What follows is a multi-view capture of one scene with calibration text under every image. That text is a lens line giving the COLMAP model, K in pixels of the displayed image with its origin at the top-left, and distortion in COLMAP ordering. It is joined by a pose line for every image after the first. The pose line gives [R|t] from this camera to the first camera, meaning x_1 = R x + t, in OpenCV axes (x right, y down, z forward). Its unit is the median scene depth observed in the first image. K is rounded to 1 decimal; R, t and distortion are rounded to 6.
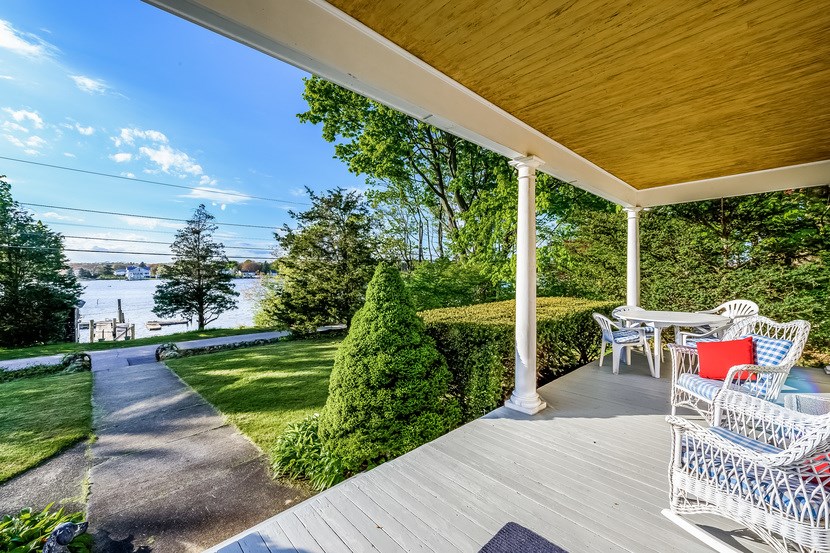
lens RADIAL K [[330.0, 0, 413.9], [0, 330.0, 279.3], [0, 0, 1]] dist [-0.011341, -0.000157]
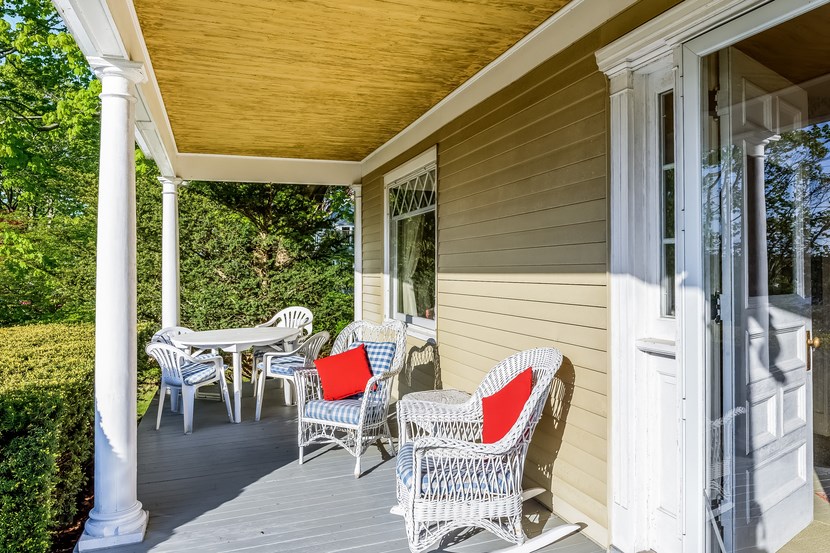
lens RADIAL K [[552.2, 0, 410.6], [0, 552.2, 270.2], [0, 0, 1]] dist [0.028190, -0.000577]
pose [[0.408287, 0.001351, 0.912852, -0.231836], [0.030365, 0.999425, -0.015060, -0.001665], [-0.912348, 0.033867, 0.408012, 0.170322]]
